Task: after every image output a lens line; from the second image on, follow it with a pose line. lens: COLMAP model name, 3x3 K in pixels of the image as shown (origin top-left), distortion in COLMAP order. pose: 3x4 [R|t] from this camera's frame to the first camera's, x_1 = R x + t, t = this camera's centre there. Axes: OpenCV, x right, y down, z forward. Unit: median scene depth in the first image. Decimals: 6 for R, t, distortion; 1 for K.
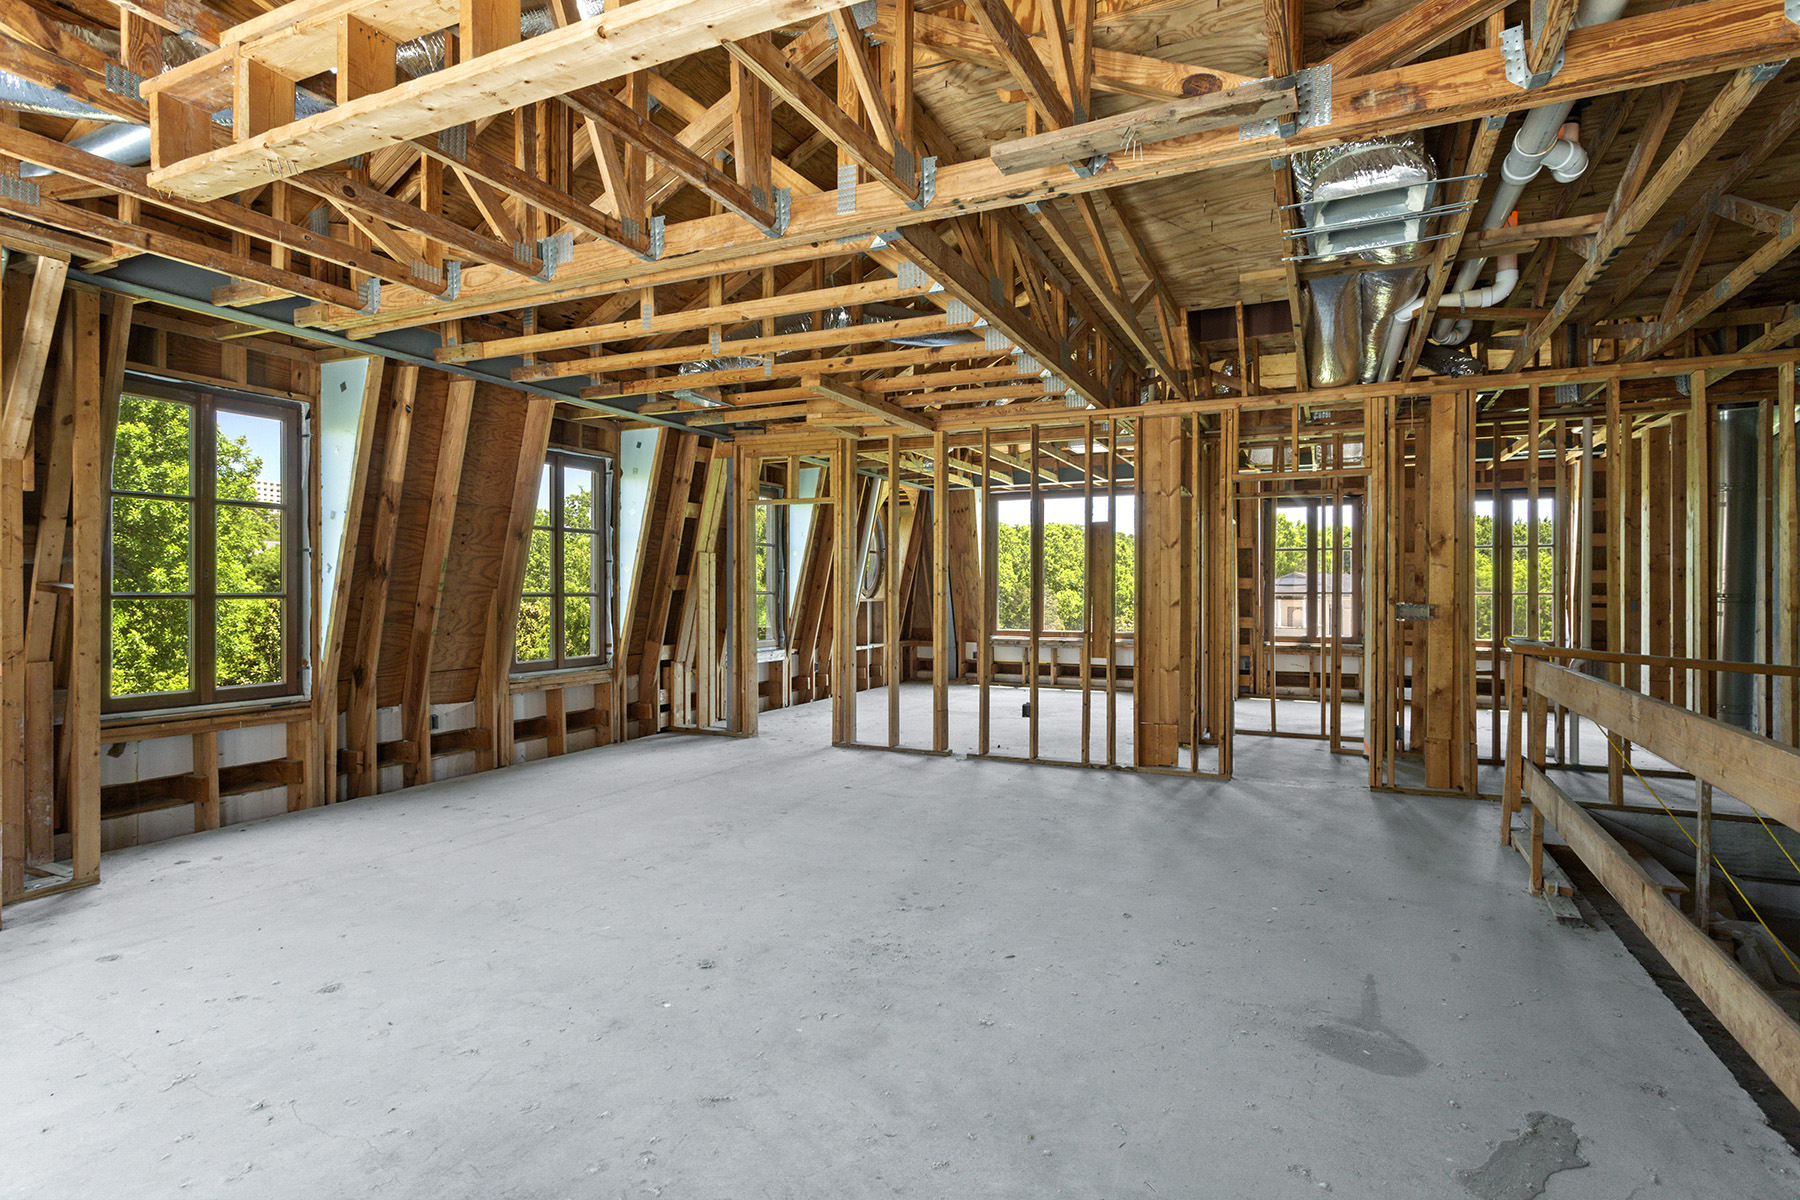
lens RADIAL K [[923.1, 0, 899.0], [0, 923.1, 598.1], [0, 0, 1]] dist [-0.005816, 0.001318]
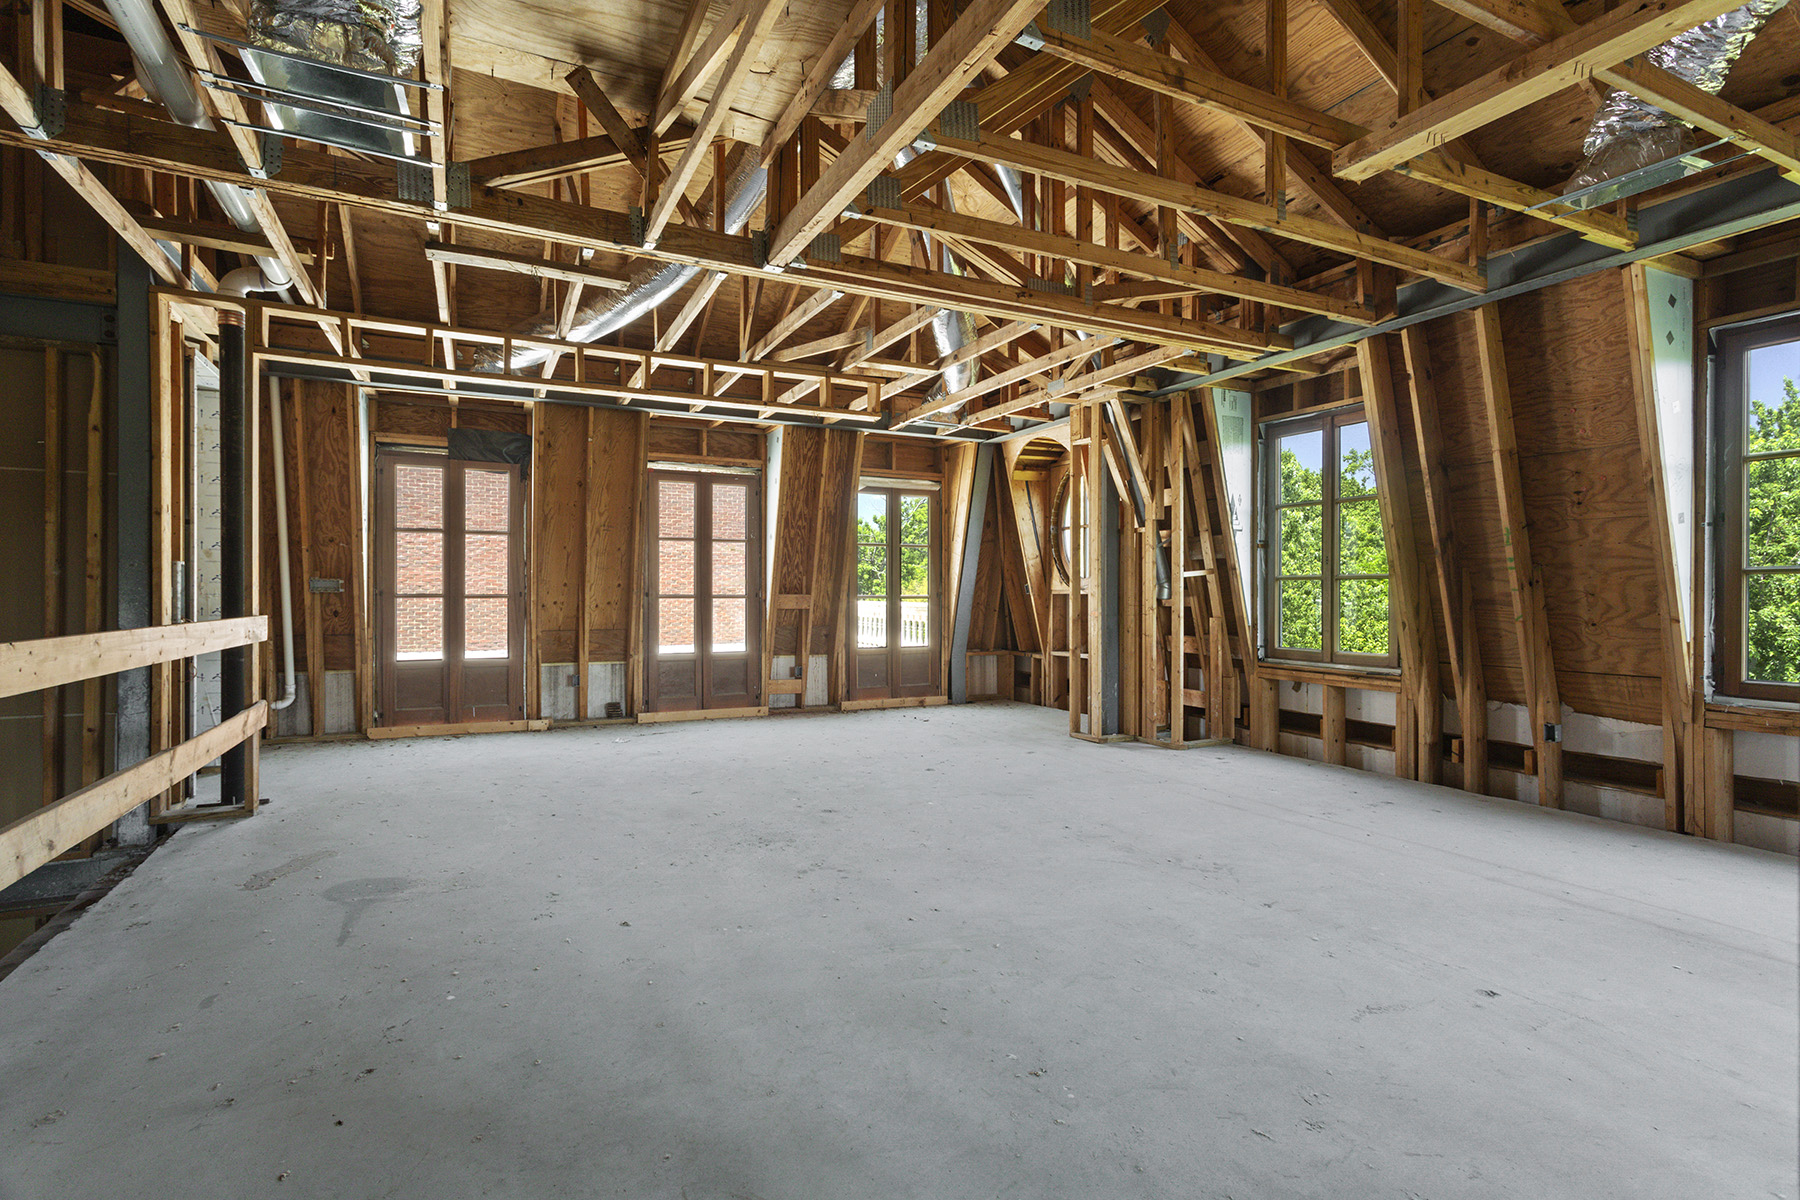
lens RADIAL K [[852.9, 0, 897.7], [0, 852.9, 592.8], [0, 0, 1]] dist [0.001140, 0.002151]
pose [[-0.617992, -0.003784, -0.786175, 0.748805], [-0.007823, 0.999969, 0.001337, 0.029987], [0.786145, 0.006977, -0.618003, 1.759236]]
